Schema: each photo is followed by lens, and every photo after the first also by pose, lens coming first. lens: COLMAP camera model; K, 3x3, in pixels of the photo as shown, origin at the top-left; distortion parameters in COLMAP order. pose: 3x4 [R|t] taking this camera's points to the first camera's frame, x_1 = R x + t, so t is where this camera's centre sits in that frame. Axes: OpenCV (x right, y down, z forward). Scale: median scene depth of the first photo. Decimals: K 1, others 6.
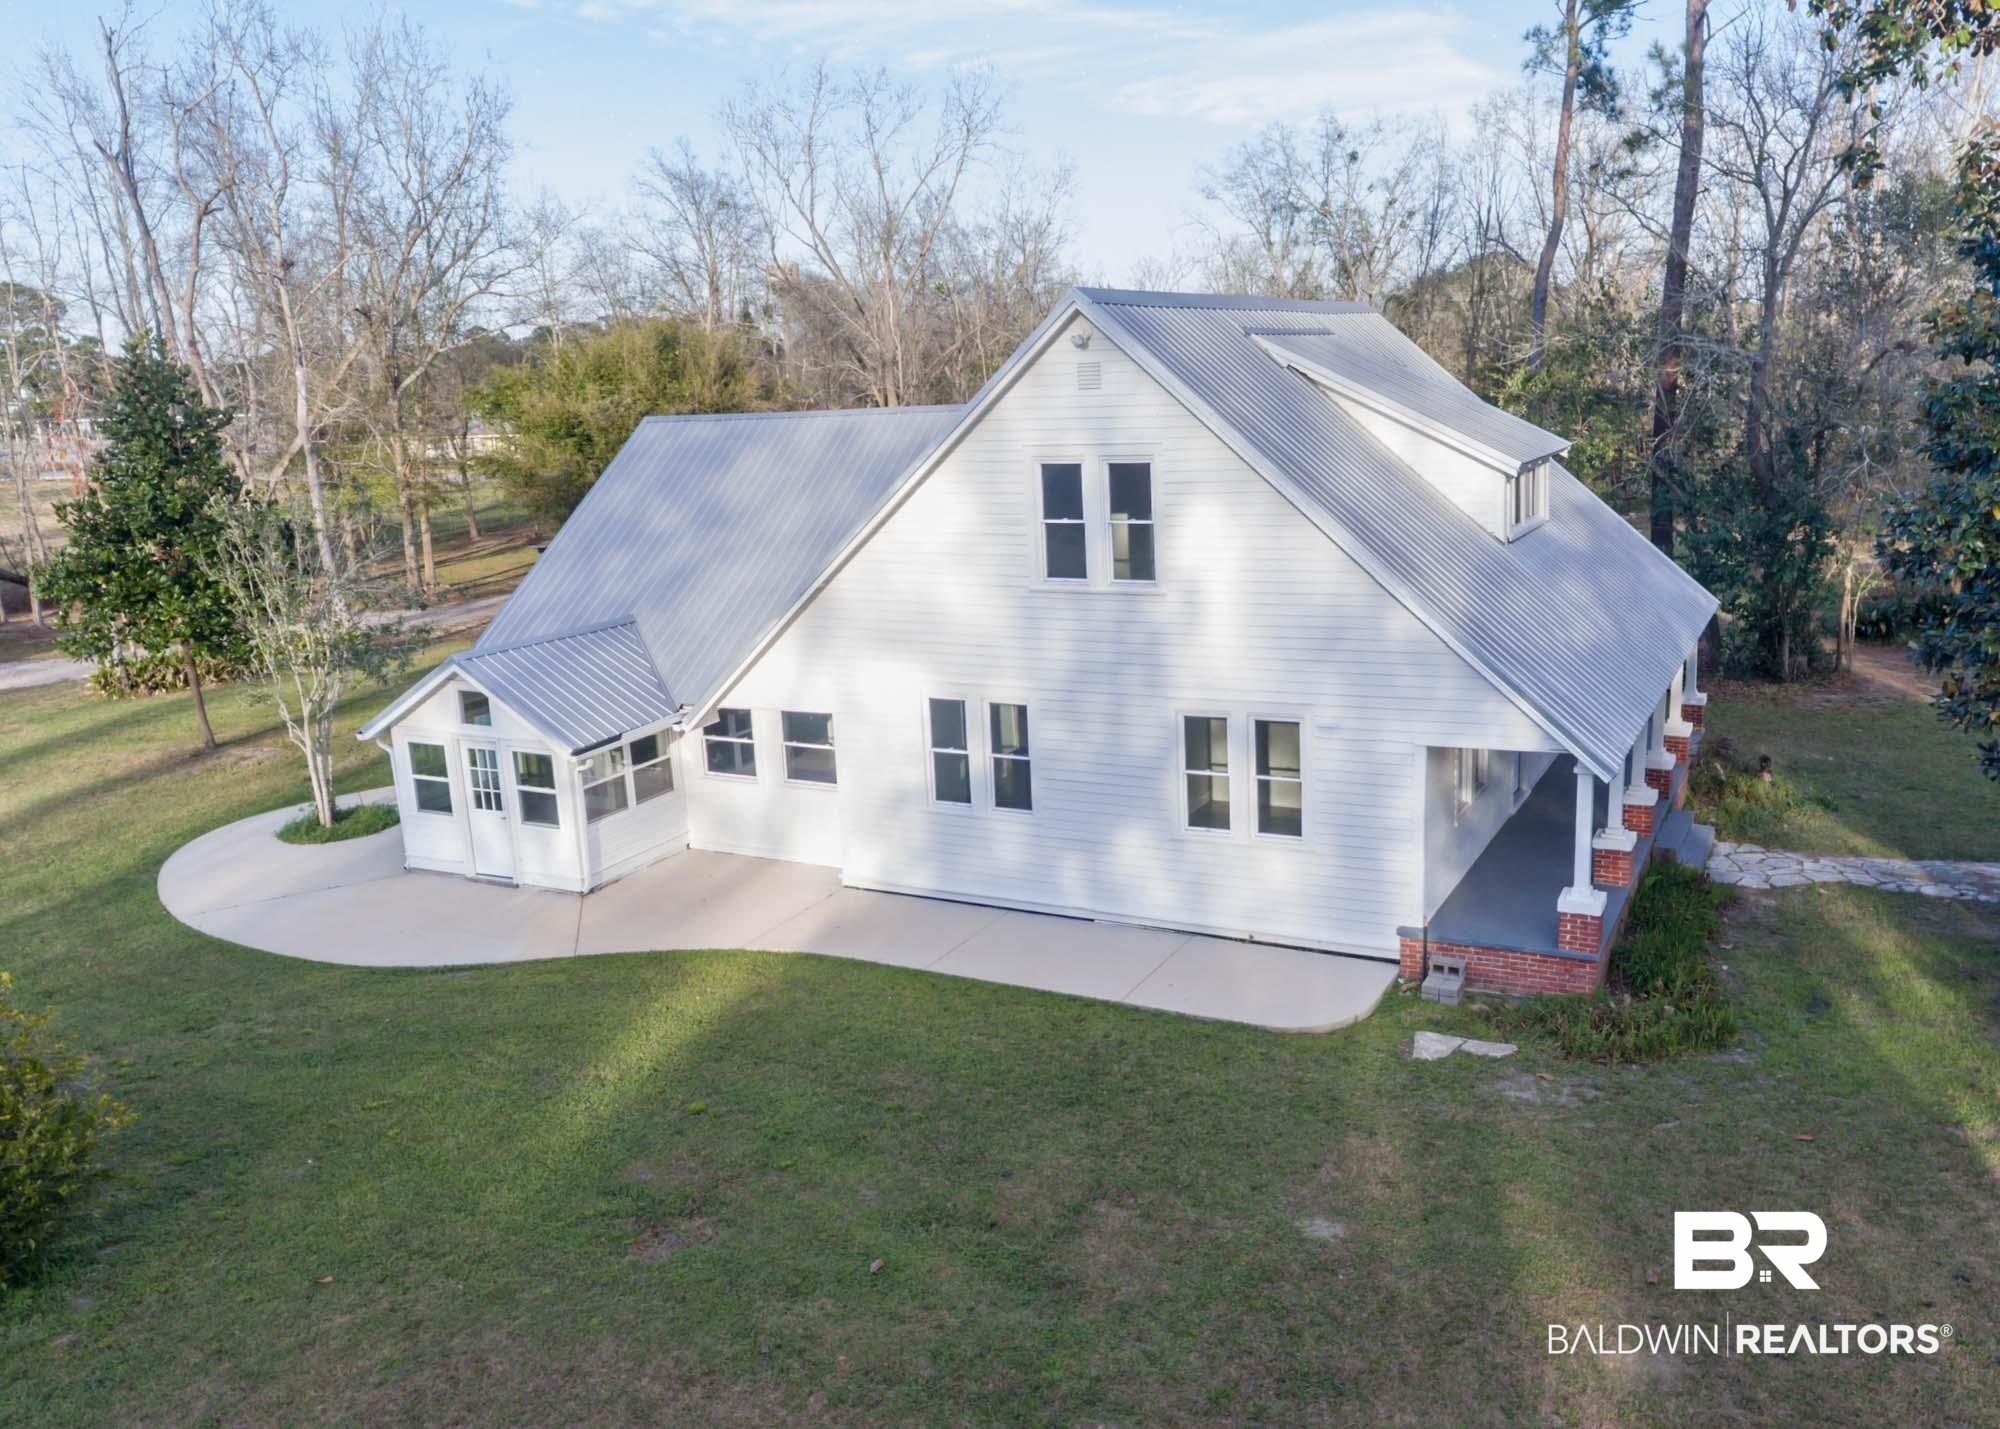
lens RADIAL K [[1541.9, 0, 1045.4], [0, 1541.9, 724.2], [0, 0, 1]] dist [-0.004369, 0.004551]
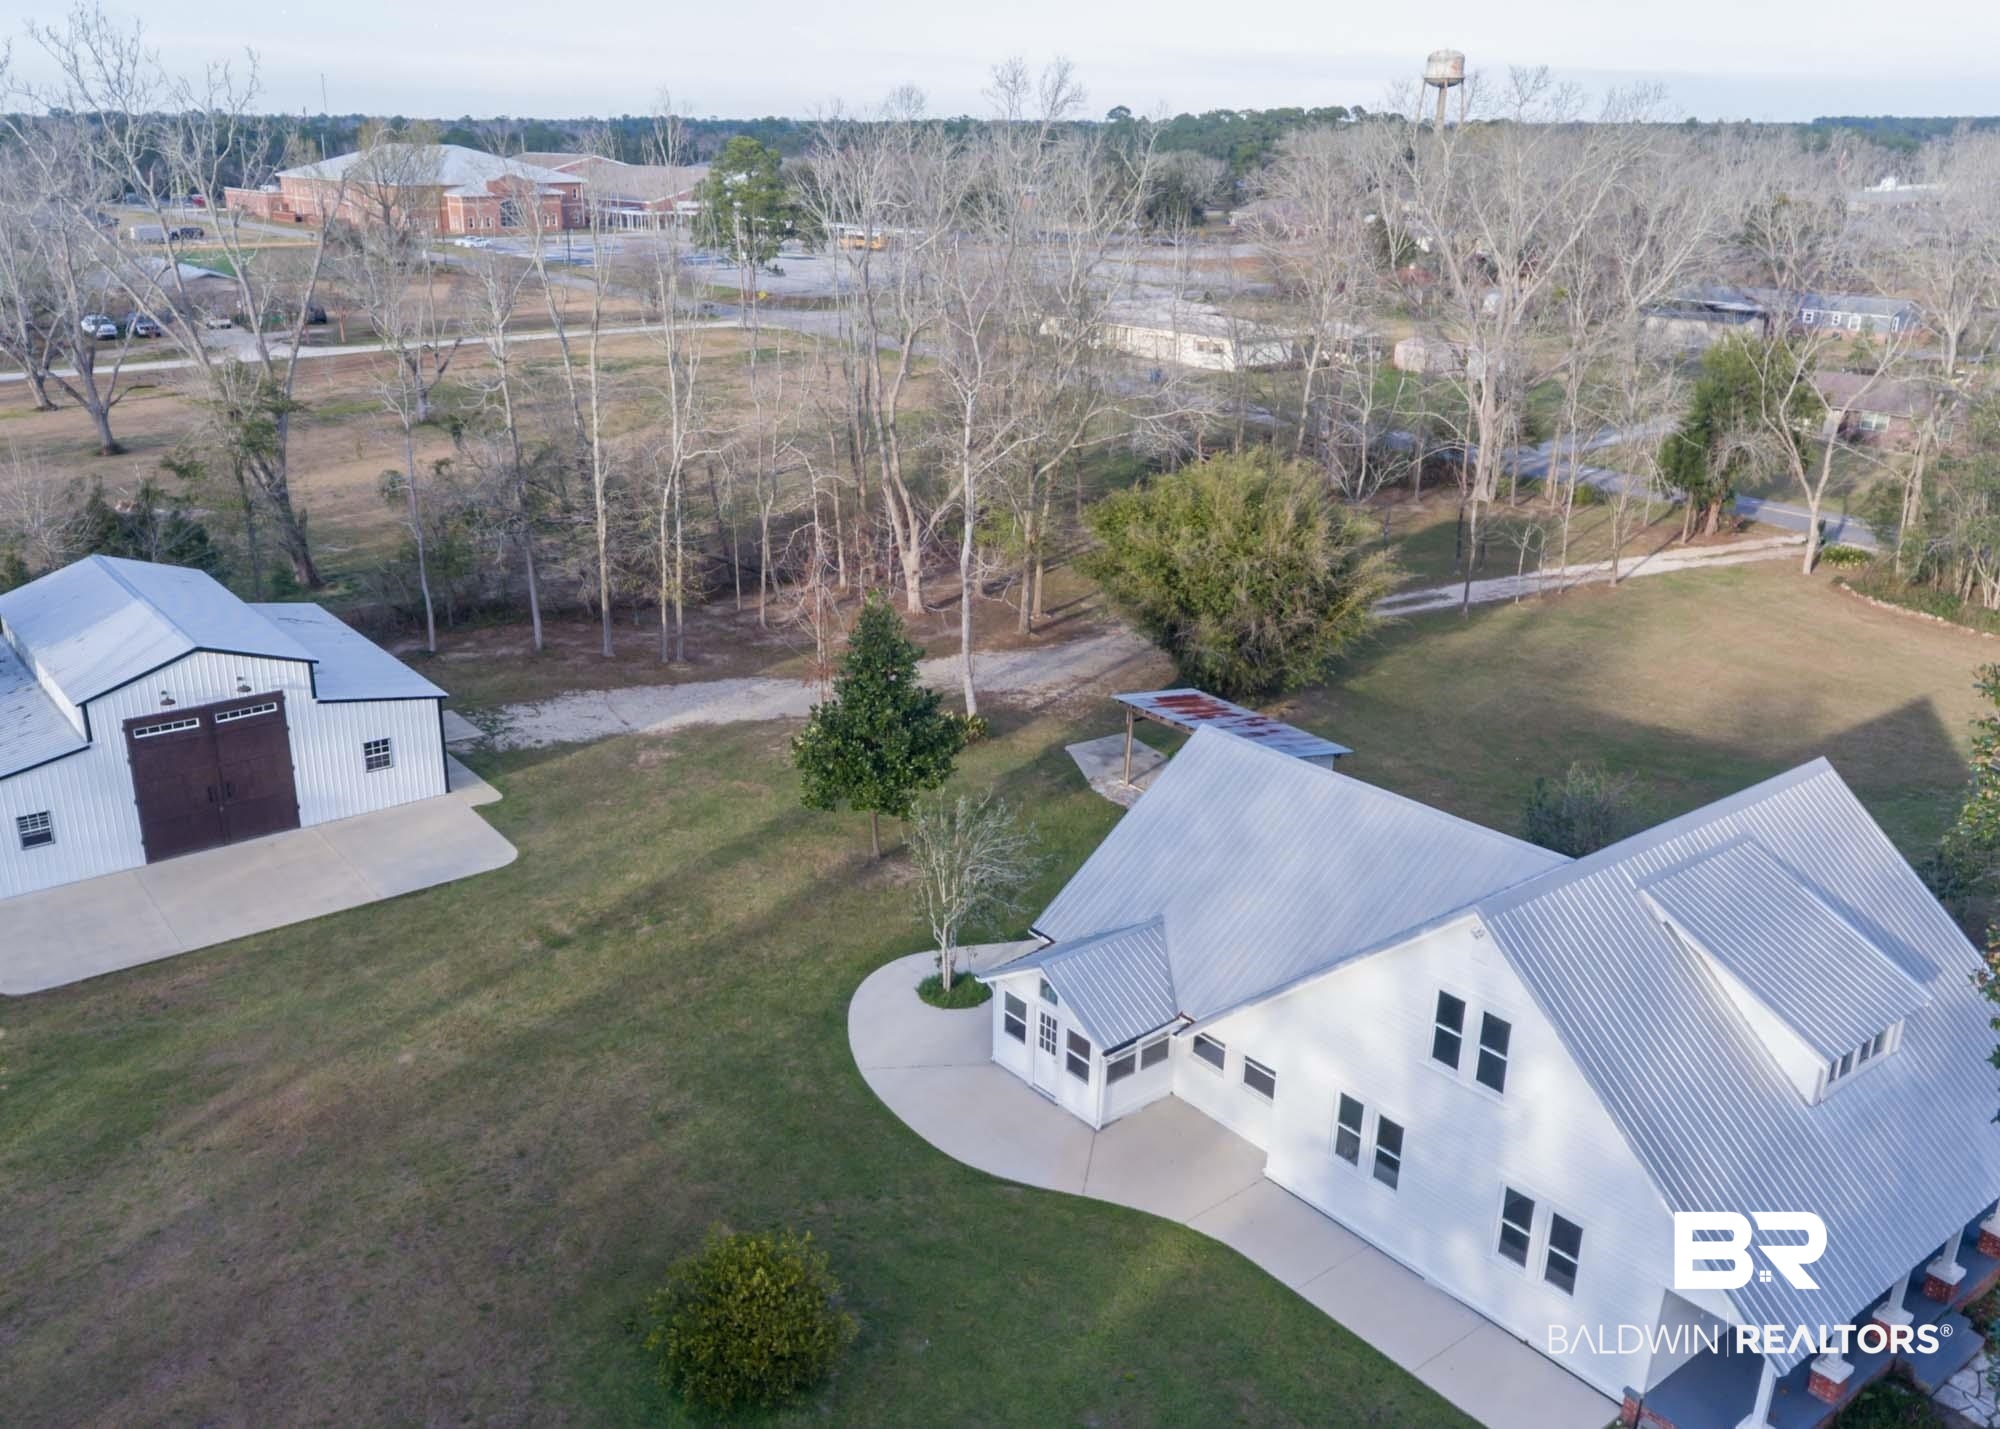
lens RADIAL K [[1586.4, 0, 919.4], [0, 1586.4, 696.8], [0, 0, 1]] dist [-0.009427, 0.009167]
pose [[0.894826, 0.188872, -0.404493, 0.109257], [-0.142780, 0.979582, 0.141541, -0.569460], [0.422967, -0.068901, 0.903522, -0.519176]]
